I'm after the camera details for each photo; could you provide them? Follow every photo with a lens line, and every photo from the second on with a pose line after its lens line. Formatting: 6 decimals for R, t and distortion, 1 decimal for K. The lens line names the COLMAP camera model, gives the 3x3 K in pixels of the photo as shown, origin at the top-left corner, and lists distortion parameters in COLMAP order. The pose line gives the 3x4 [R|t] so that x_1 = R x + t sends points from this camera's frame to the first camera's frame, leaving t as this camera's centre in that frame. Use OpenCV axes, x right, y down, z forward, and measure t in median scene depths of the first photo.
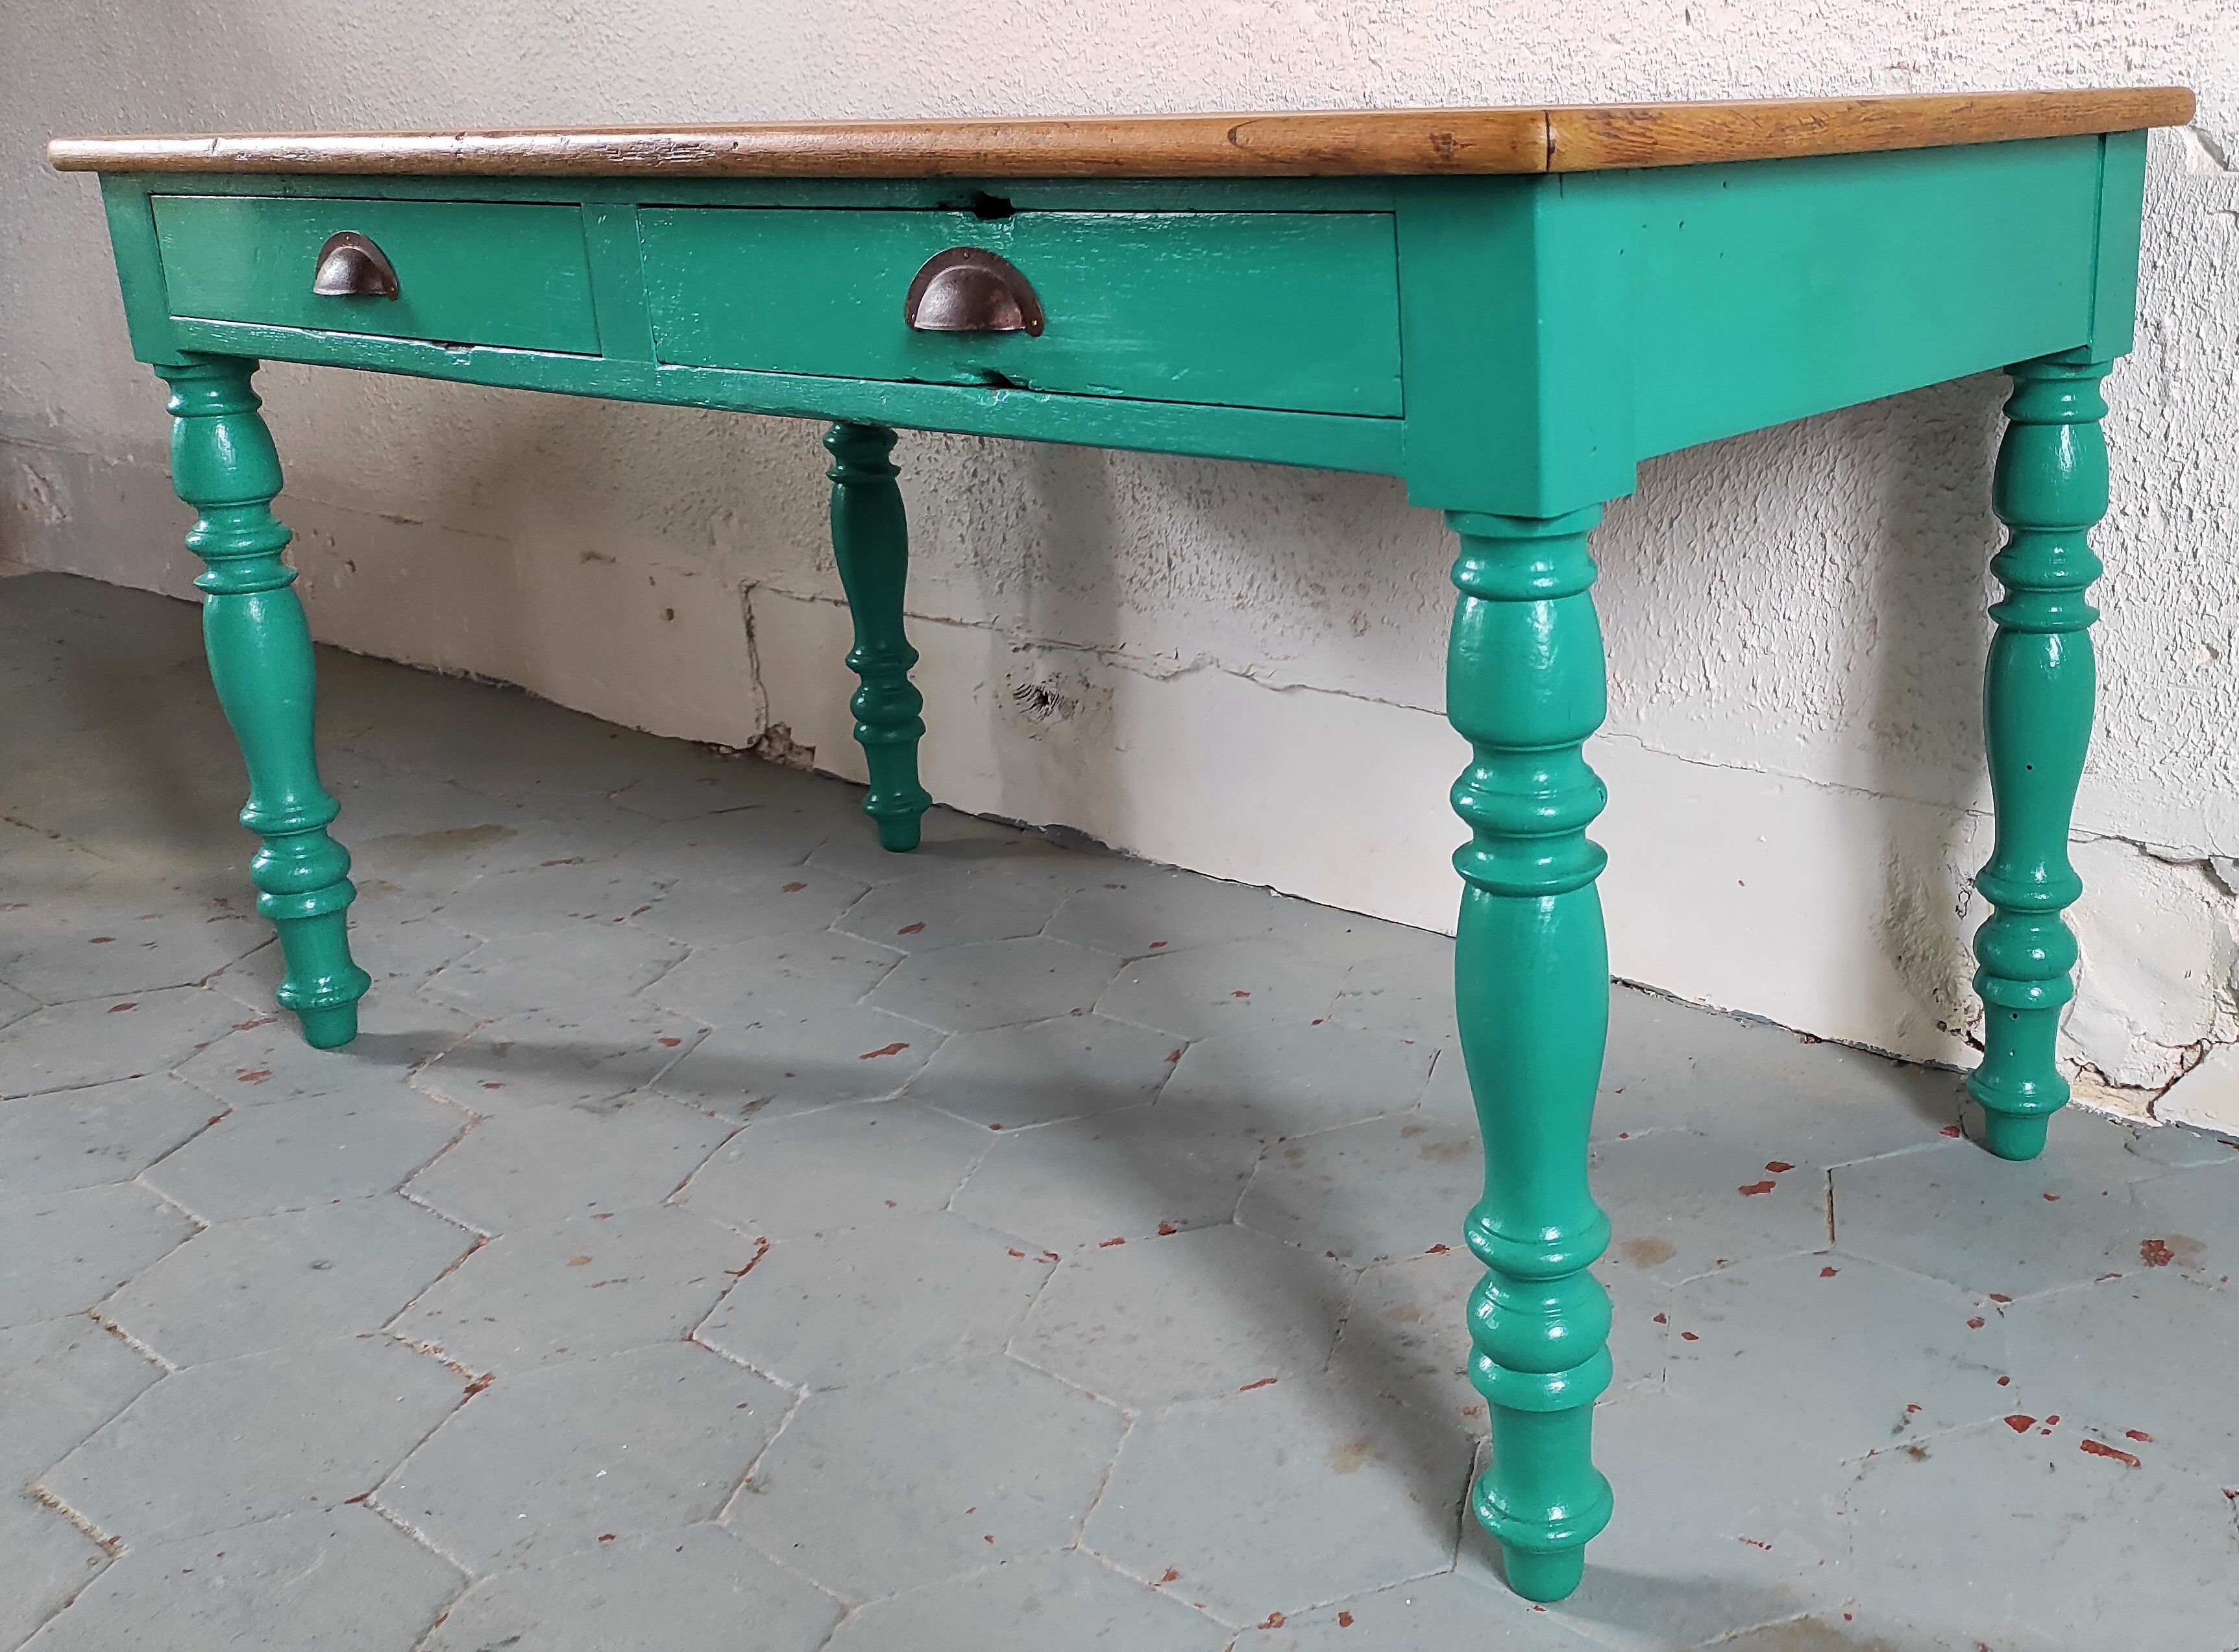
lens RADIAL K [[2199.1, 0, 1428.2], [0, 2199.1, 775.5], [0, 0, 1]] dist [0.024451, 0.000000]
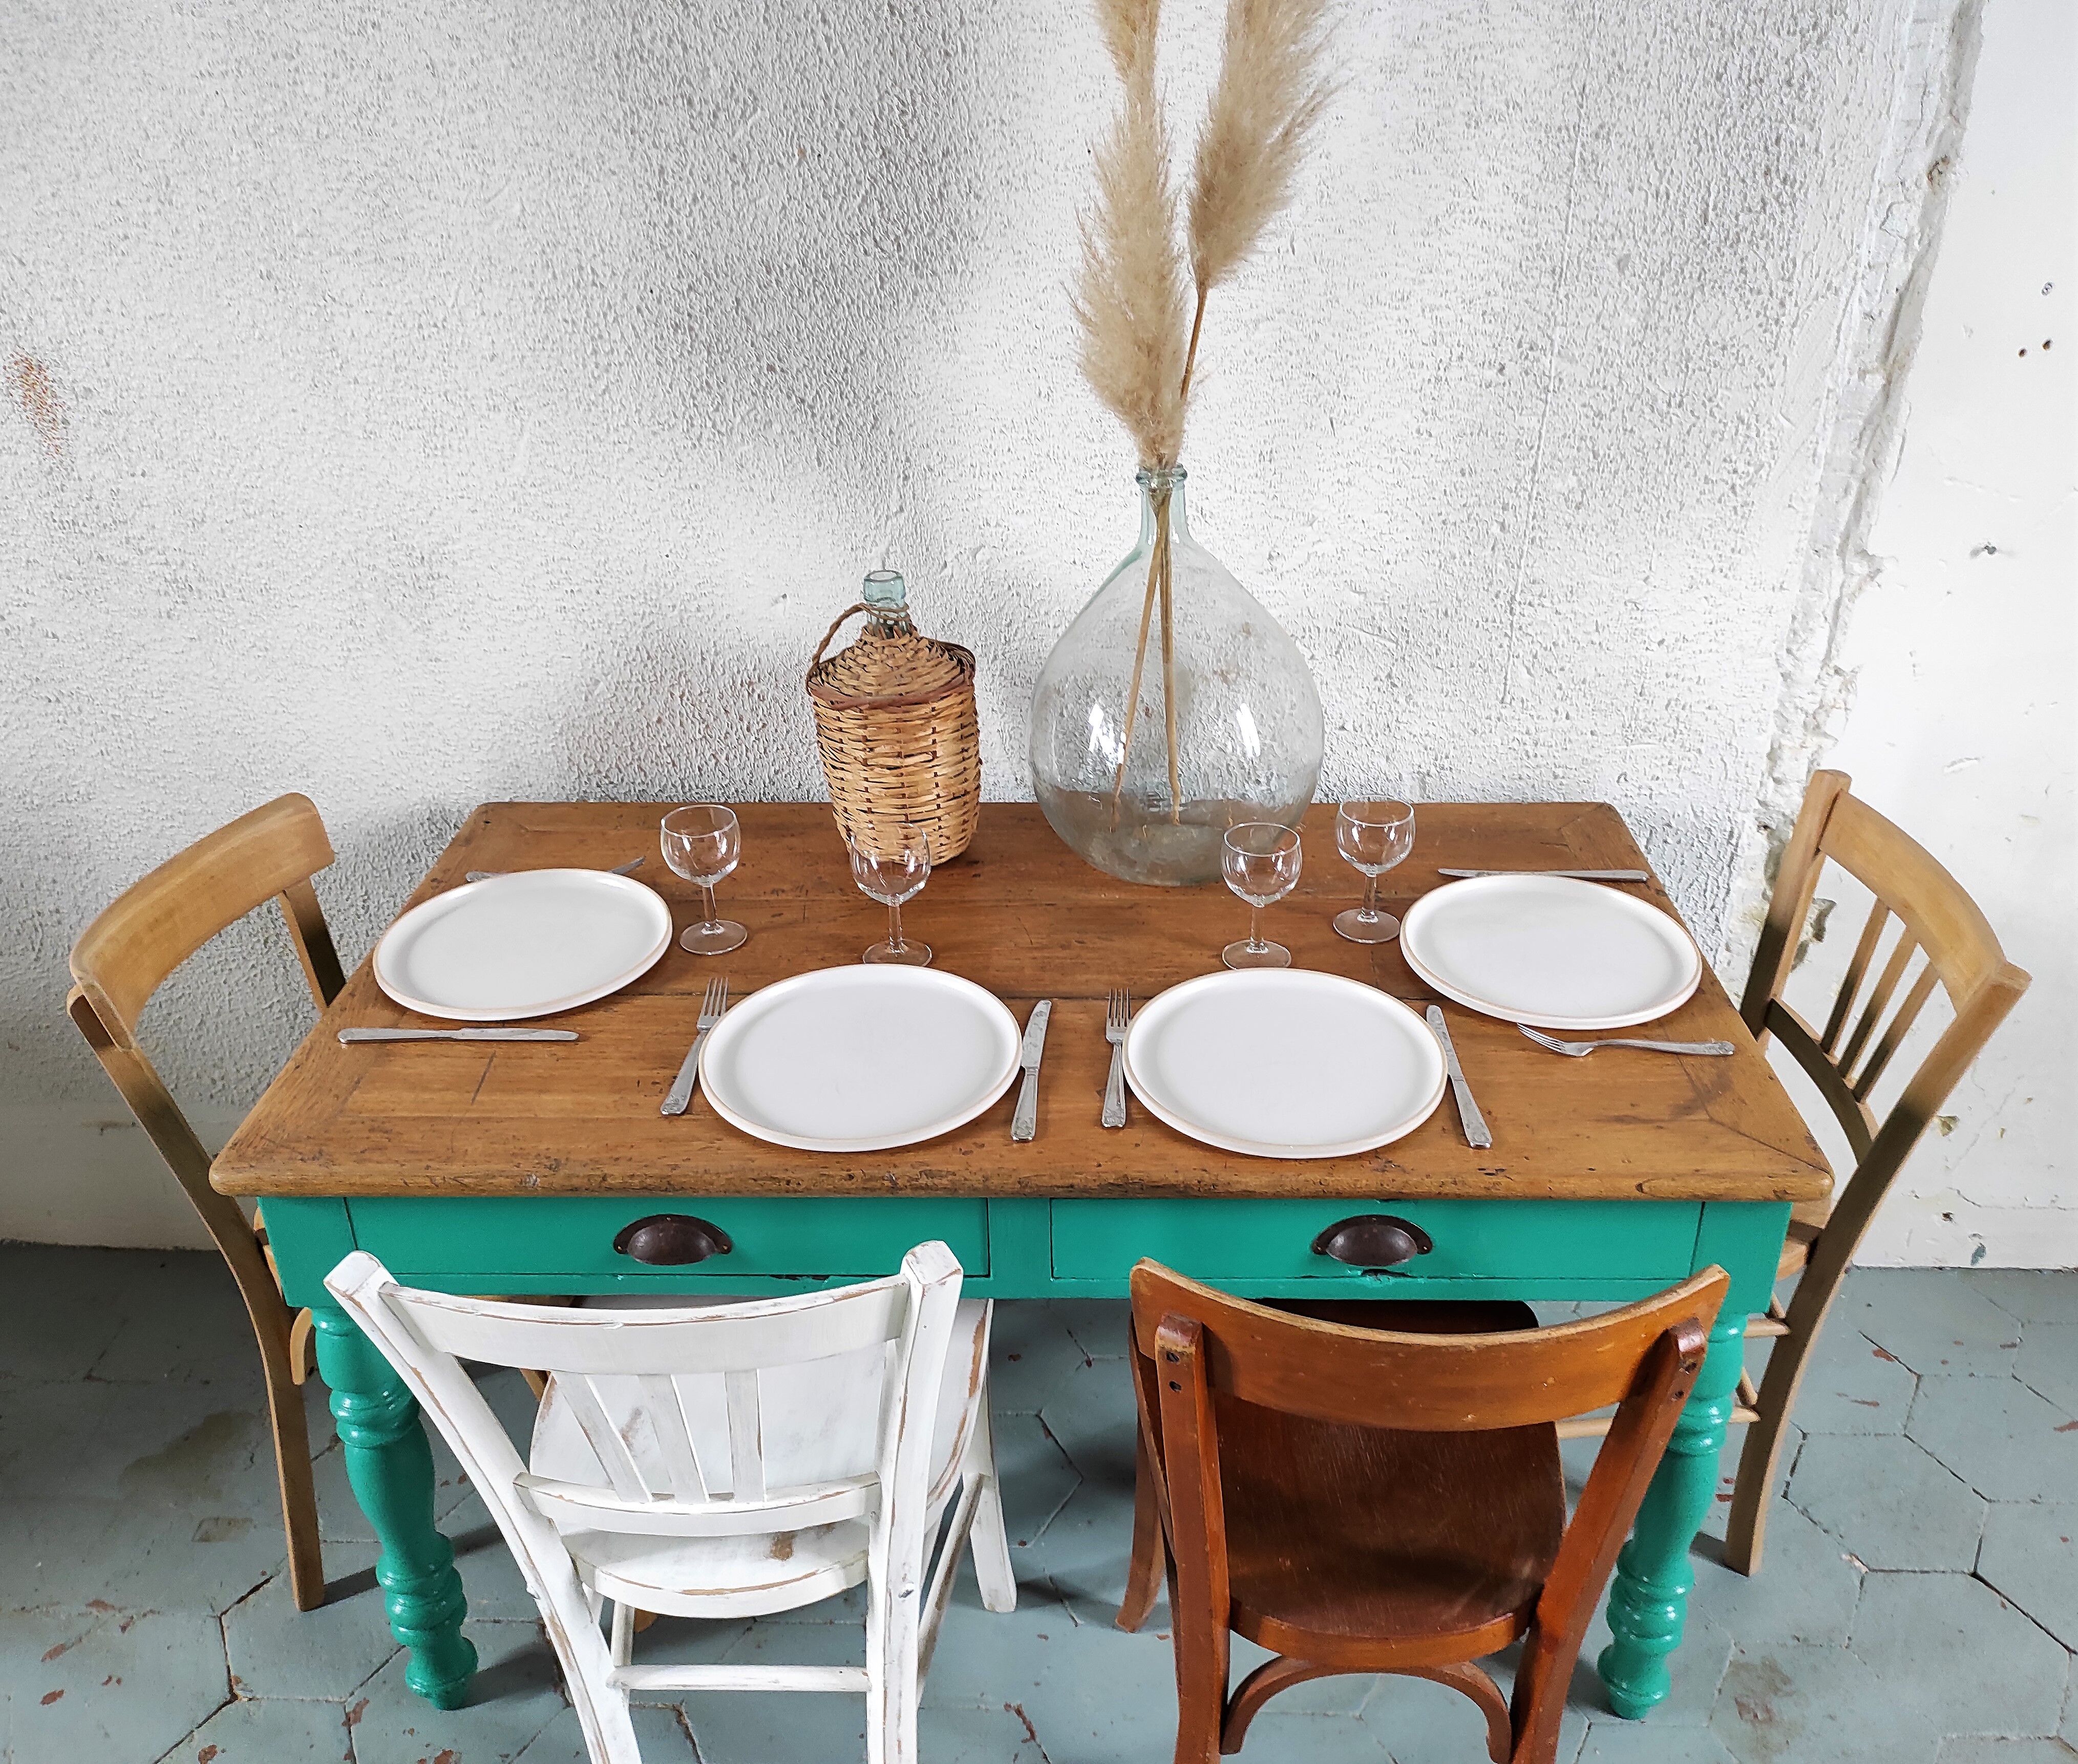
lens RADIAL K [[1734.1, 0, 1071.8], [0, 1734.1, 874.0], [0, 0, 1]] dist [0.045055, -0.046217]
pose [[0.804337, -0.261219, 0.533673, -0.662541], [0.163151, 0.960750, 0.224367, -0.527085], [-0.571336, -0.093398, 0.815385, 0.038482]]
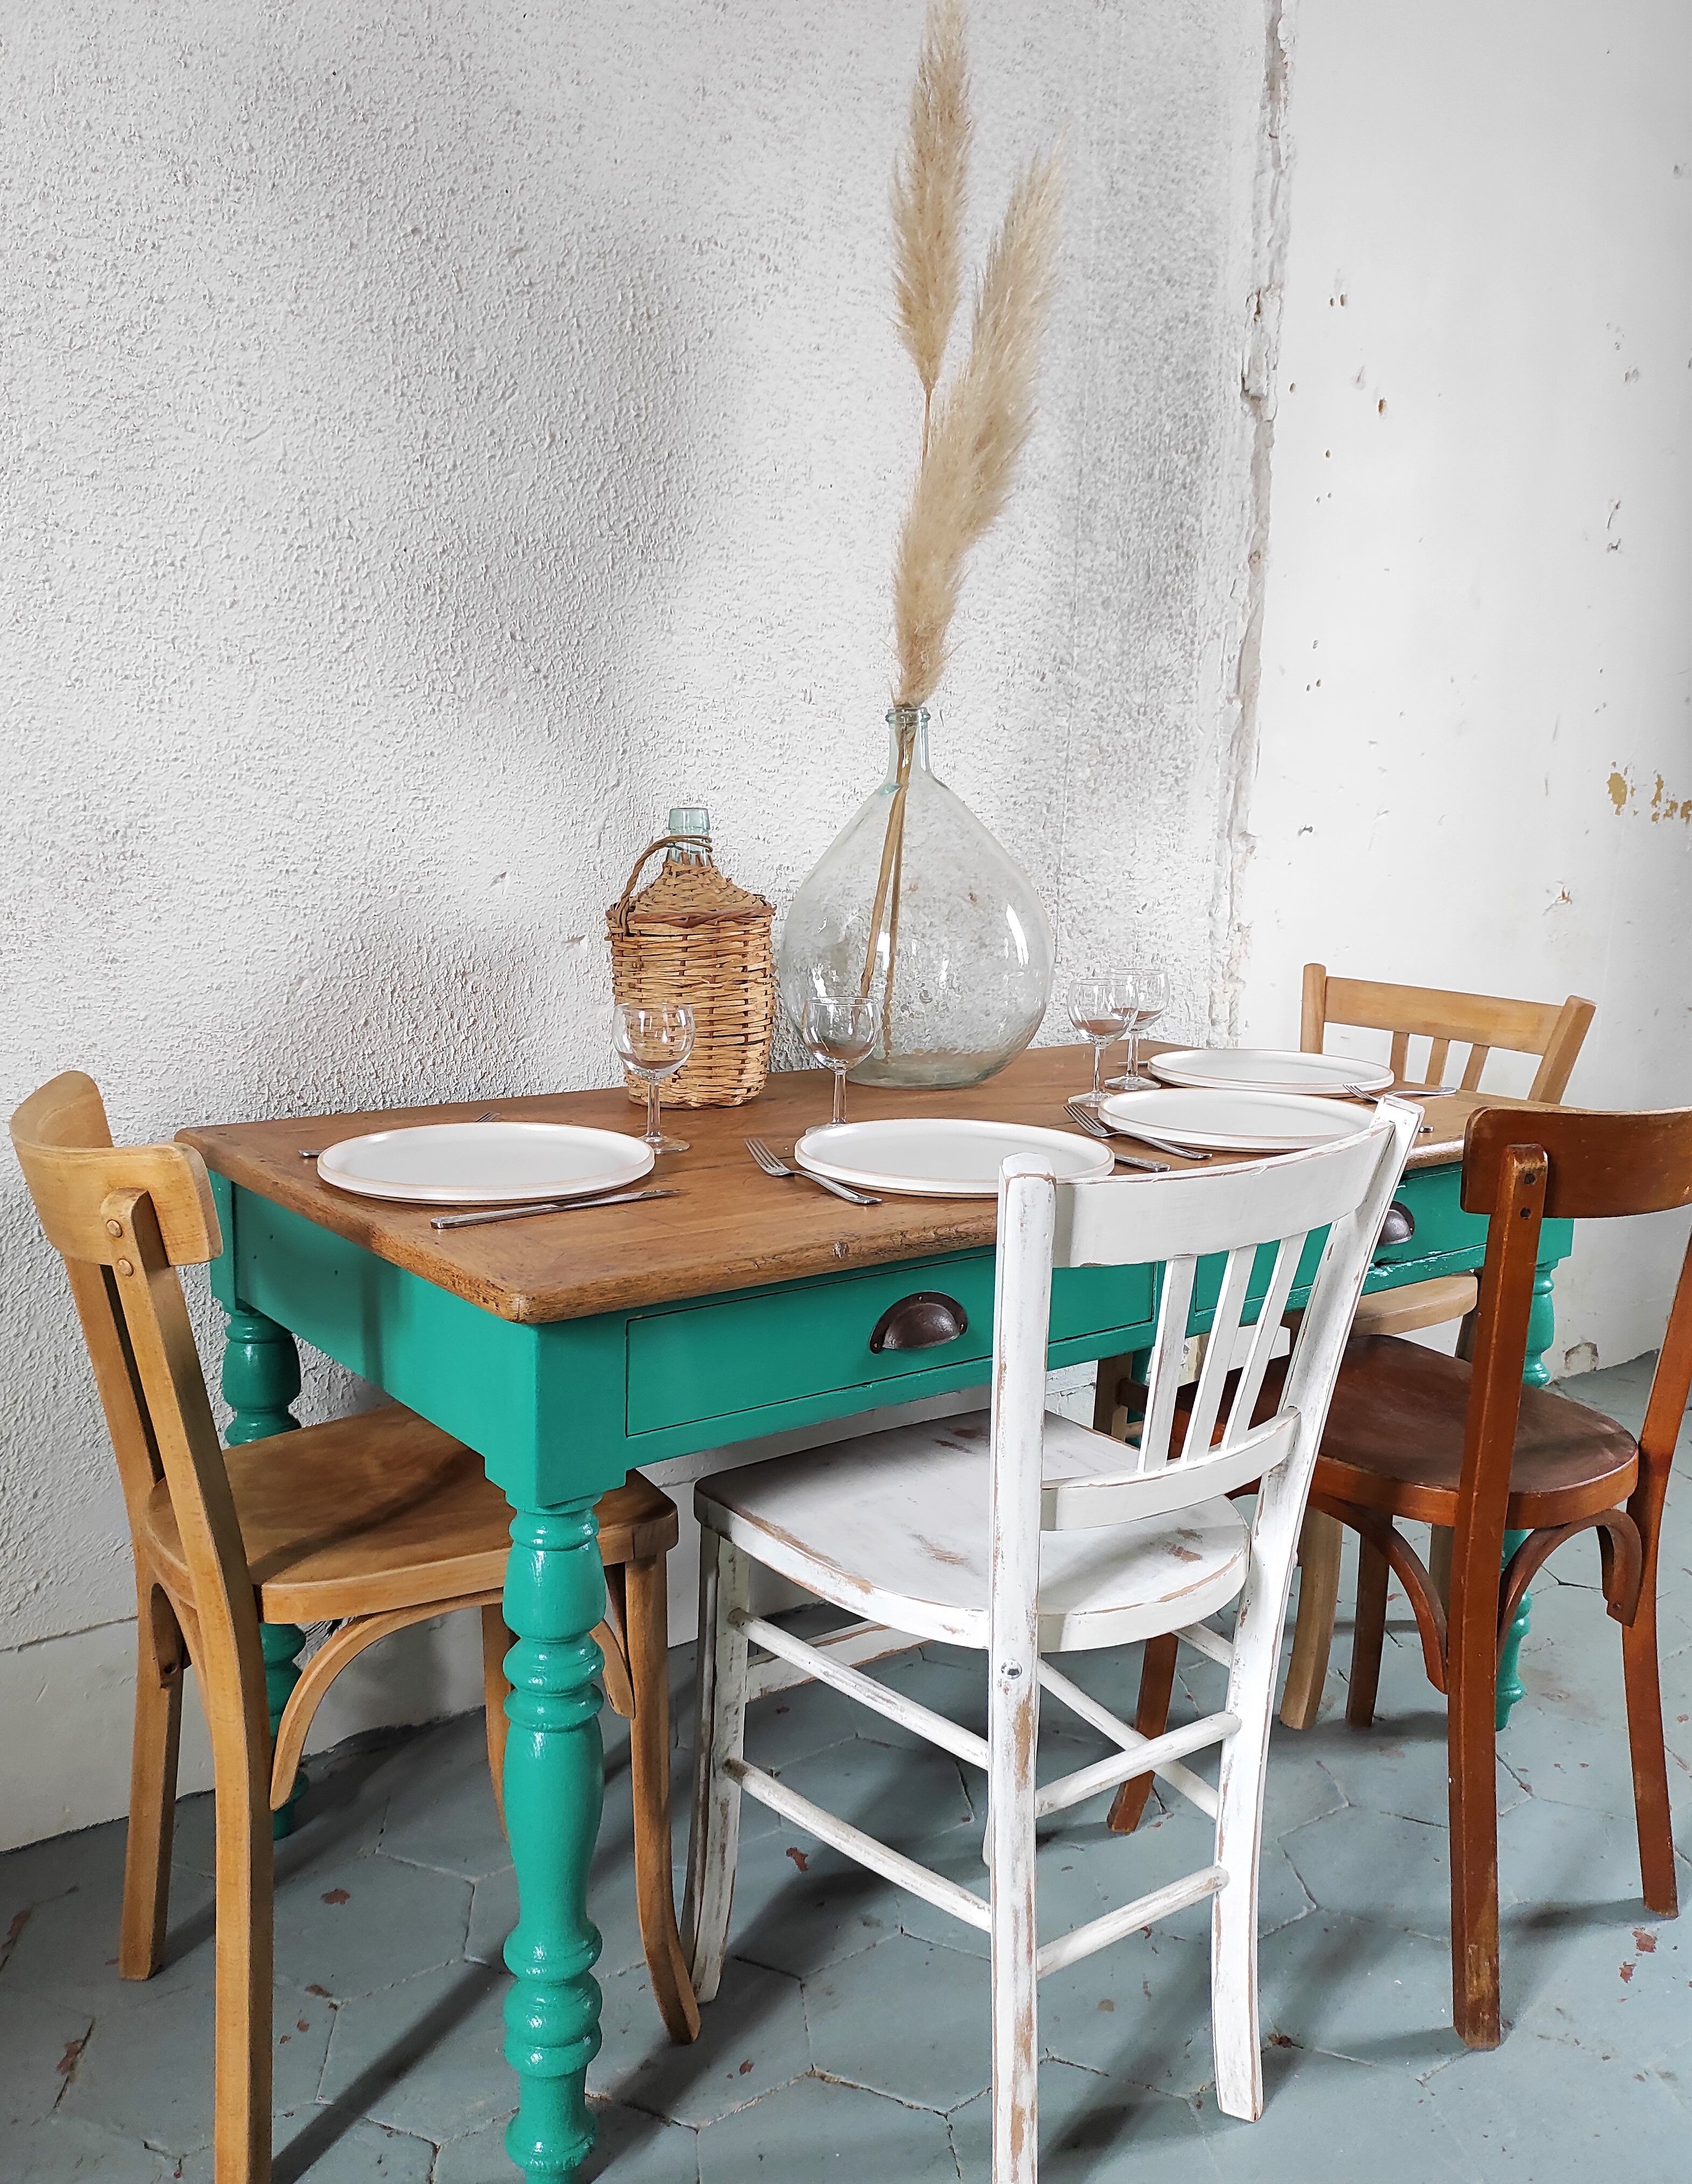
lens RADIAL K [[1831.0, 0, 842.9], [0, 1831.0, 1057.6], [0, 0, 1]] dist [0.041211, -0.039431]
pose [[0.266131, -0.109215, 0.957730, -1.223754], [0.258279, 0.965311, 0.038310, -0.353533], [-0.928691, 0.237166, 0.285107, 0.600773]]
